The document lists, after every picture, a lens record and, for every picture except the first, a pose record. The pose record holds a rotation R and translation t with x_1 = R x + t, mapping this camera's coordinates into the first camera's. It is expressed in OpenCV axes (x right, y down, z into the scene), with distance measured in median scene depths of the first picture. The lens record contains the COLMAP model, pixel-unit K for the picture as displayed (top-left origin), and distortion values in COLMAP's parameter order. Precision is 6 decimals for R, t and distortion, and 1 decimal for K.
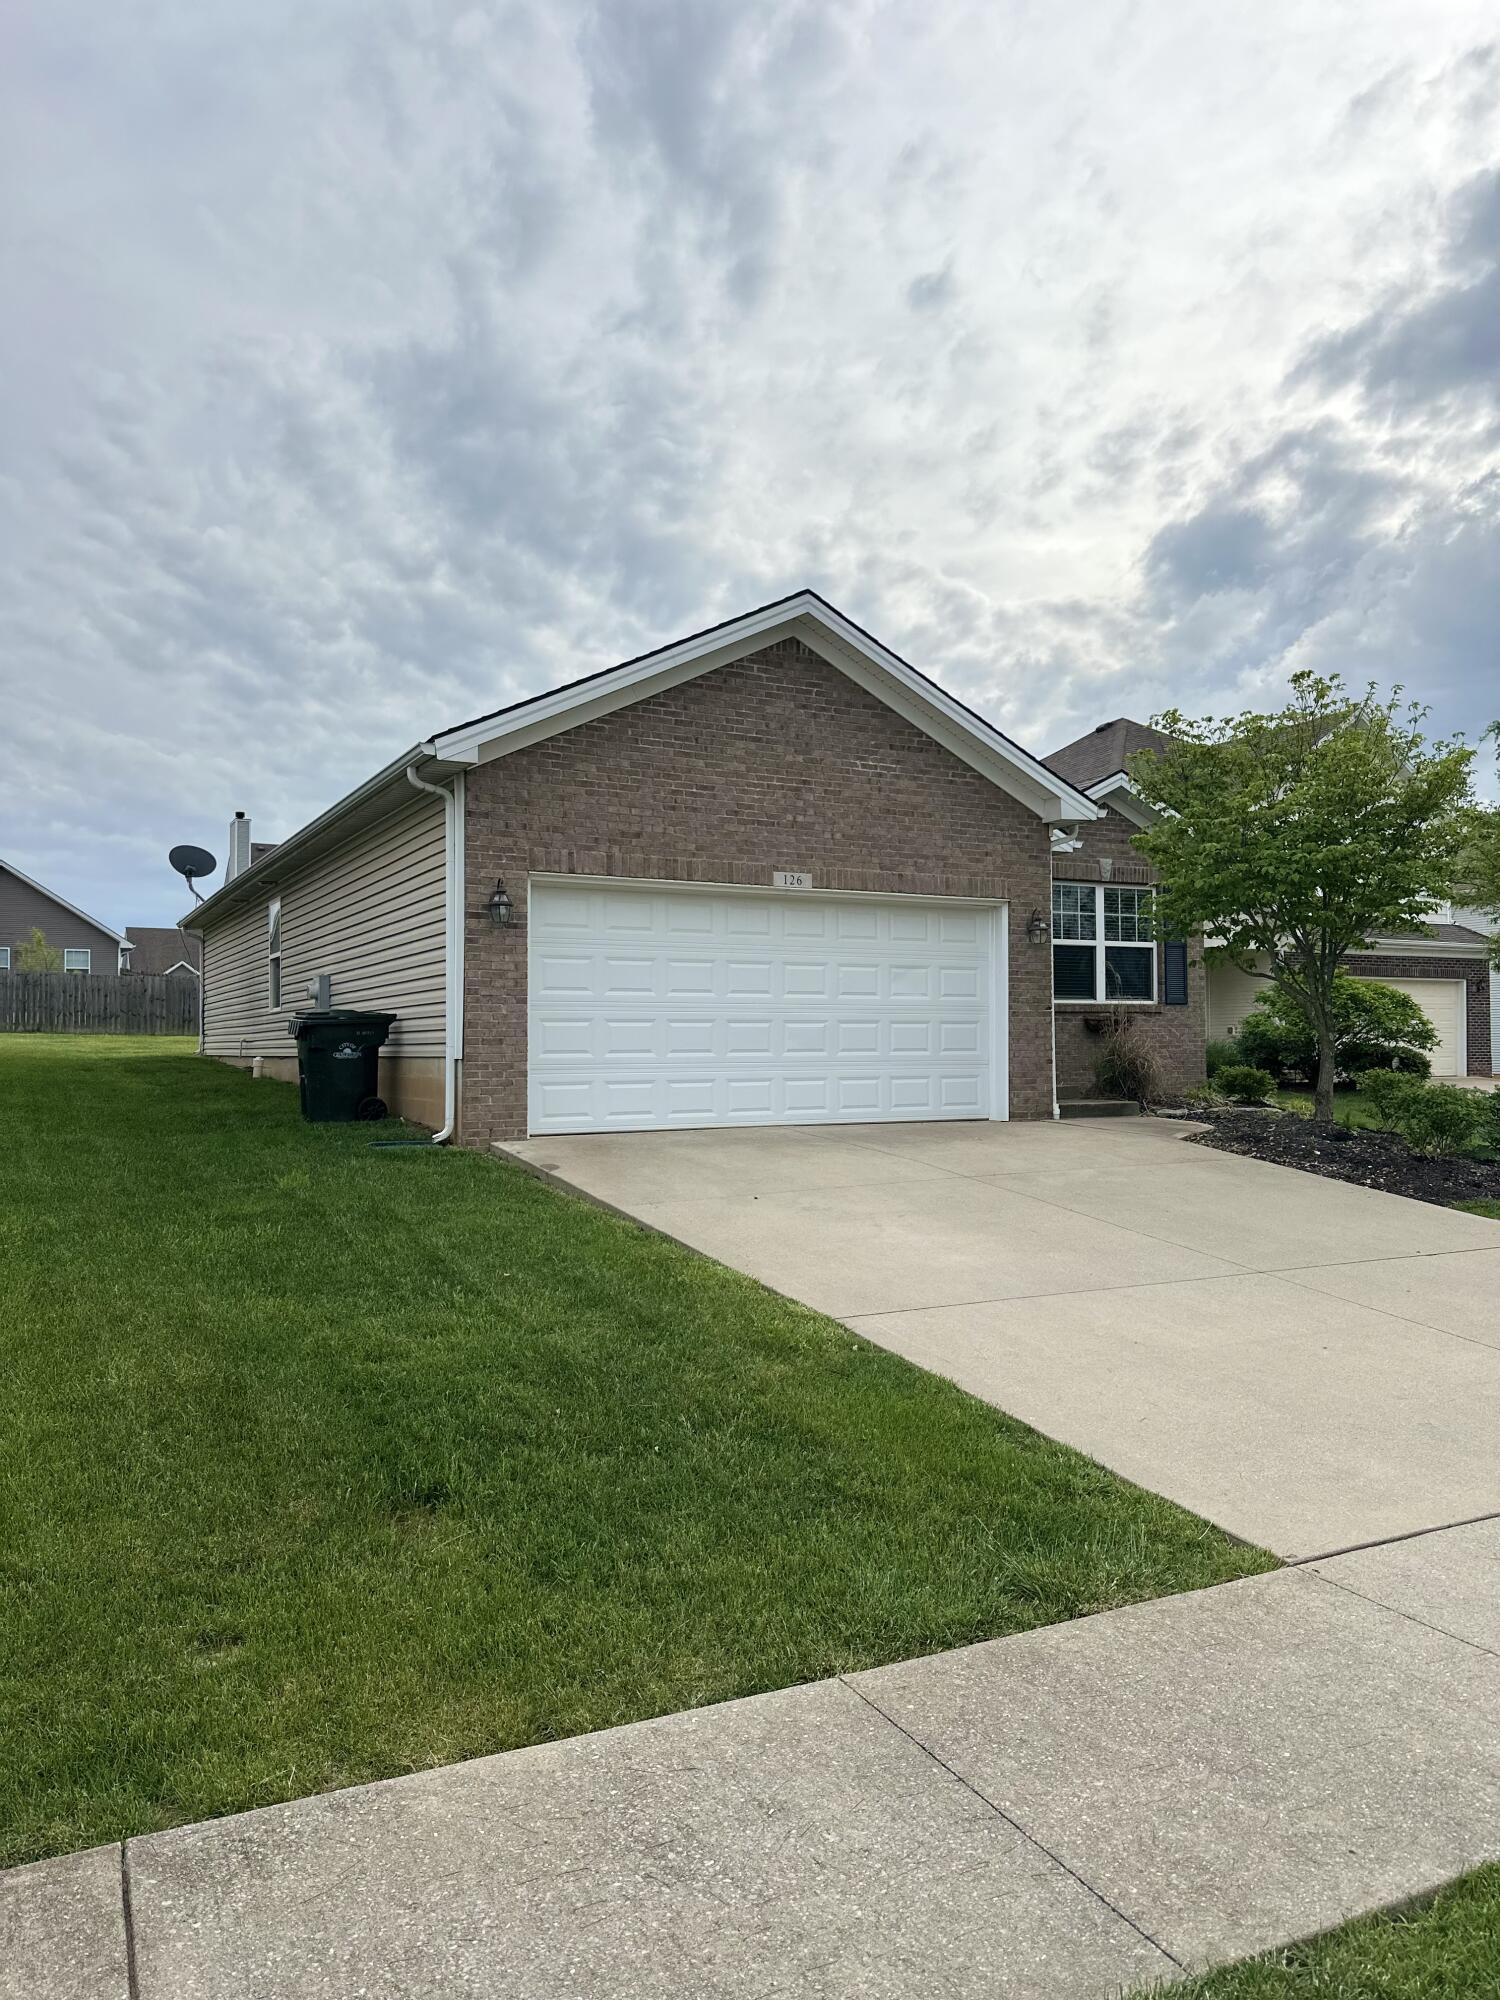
lens RADIAL K [[1399.7, 0, 755.0], [0, 1399.7, 1005.3], [0, 0, 1]] dist [0.069163, -0.077379]
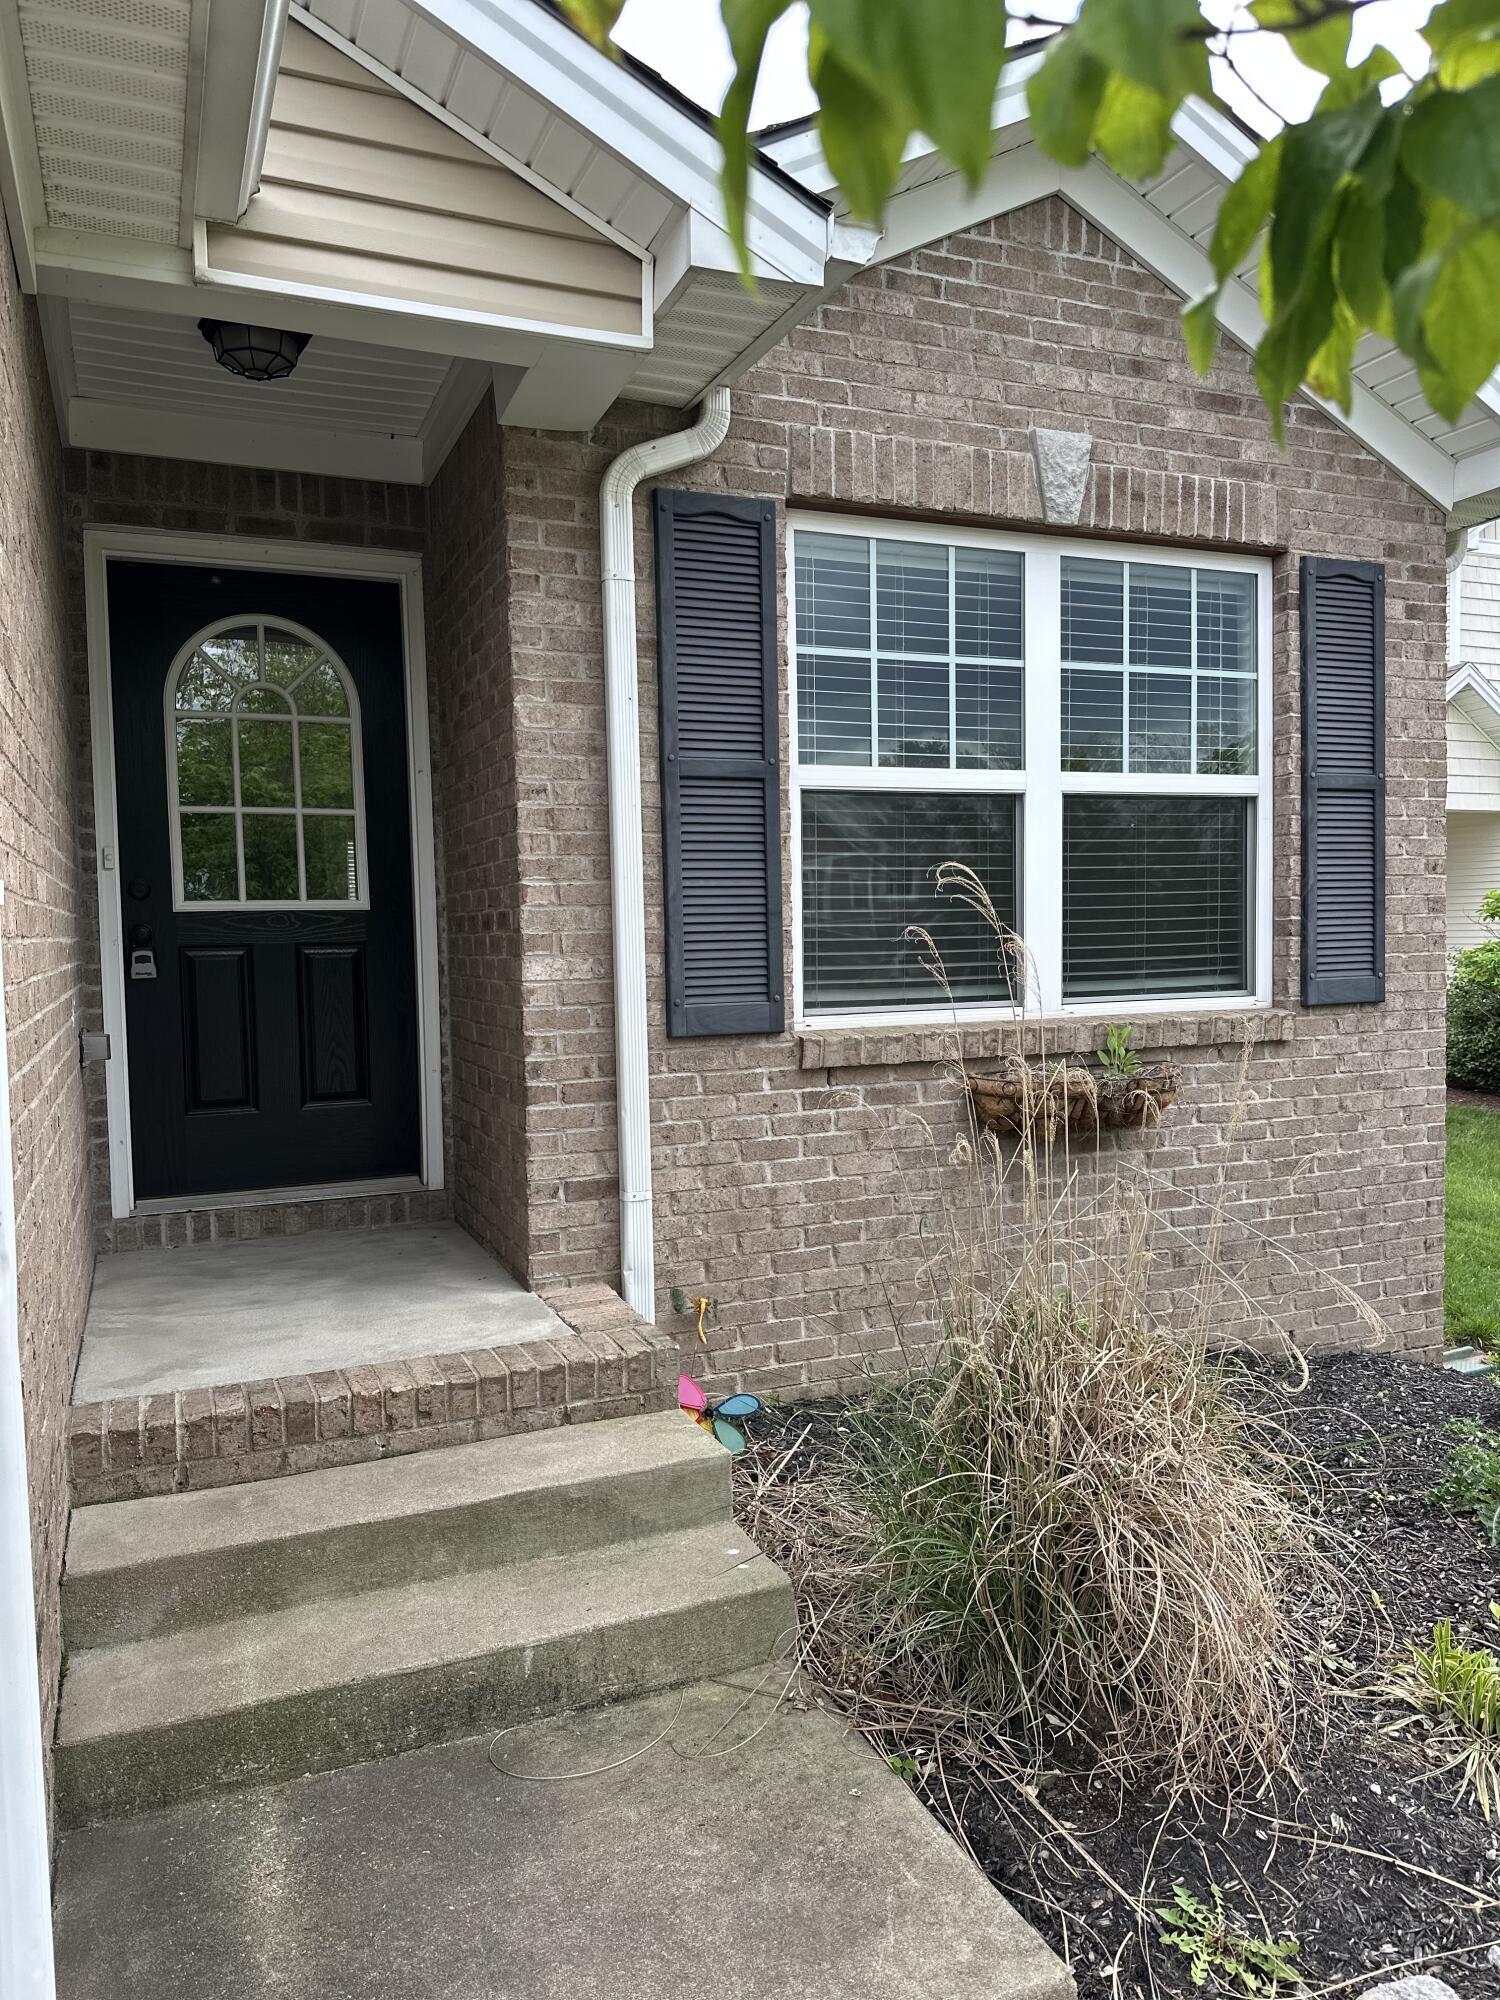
lens RADIAL K [[1398.6, 0, 743.6], [0, 1398.6, 1047.8], [0, 0, 1]] dist [0.068421, -0.076210]
pose [[0.996270, -0.011709, -0.085487, 0.293041], [0.019293, 0.995895, 0.088434, -0.027054], [0.084101, -0.089754, 0.992407, 1.015703]]
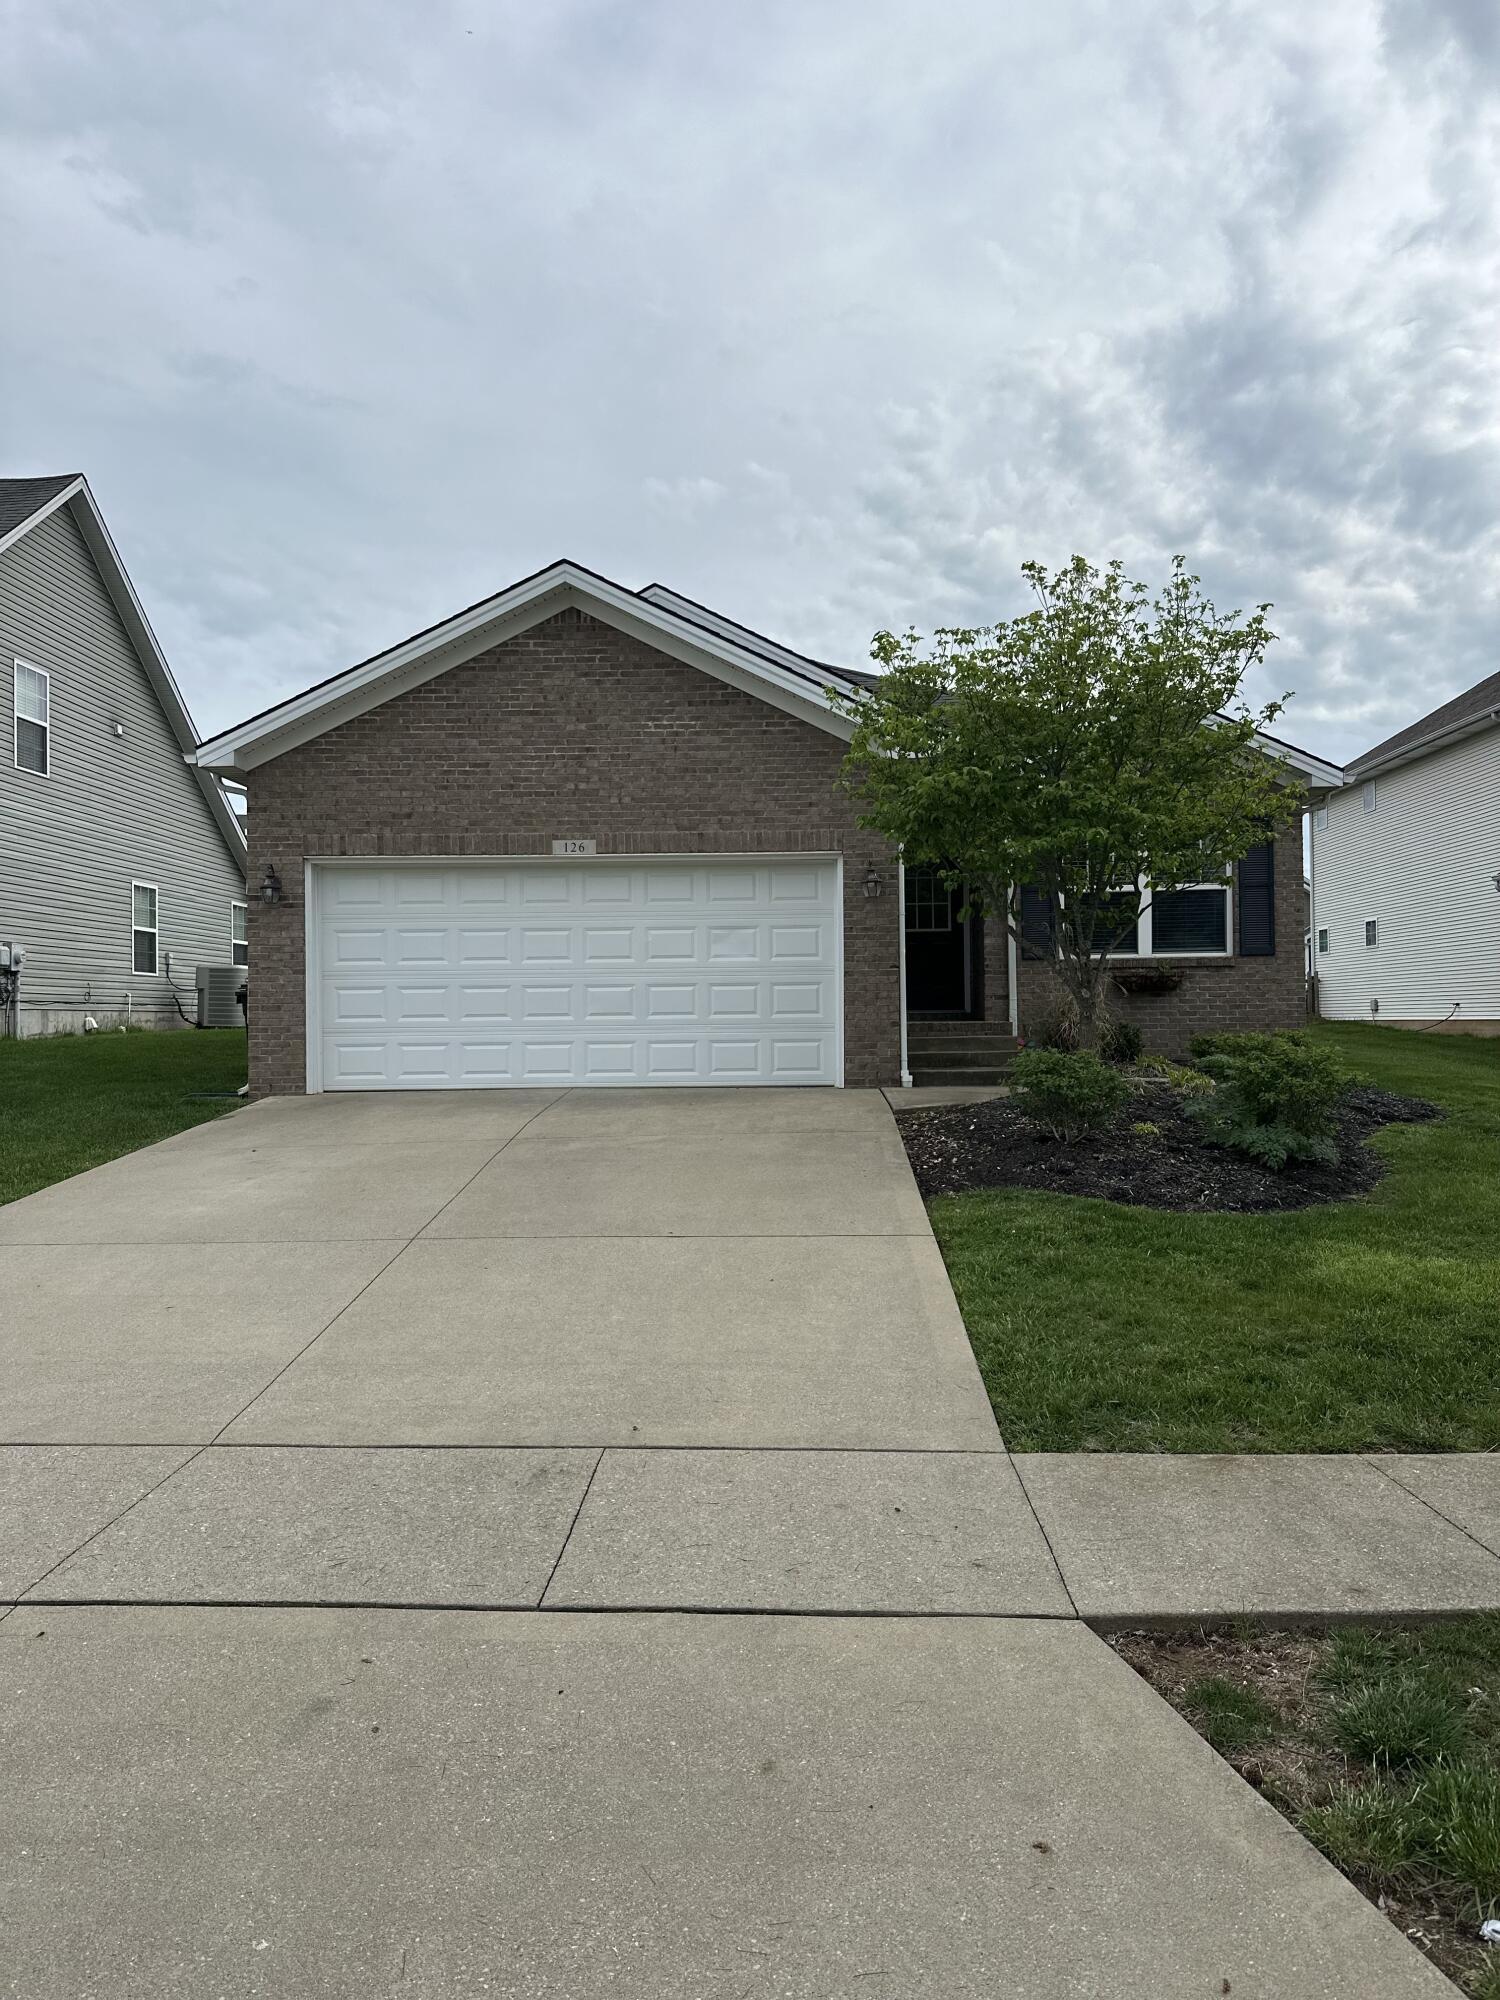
lens RADIAL K [[1399.7, 0, 755.0], [0, 1399.7, 1005.3], [0, 0, 1]] dist [0.069163, -0.077379]
pose [[0.875136, -0.007480, -0.483819, 0.627882], [0.020817, 0.999537, 0.022202, 0.005595], [0.483429, -0.029501, 0.874886, 0.164802]]
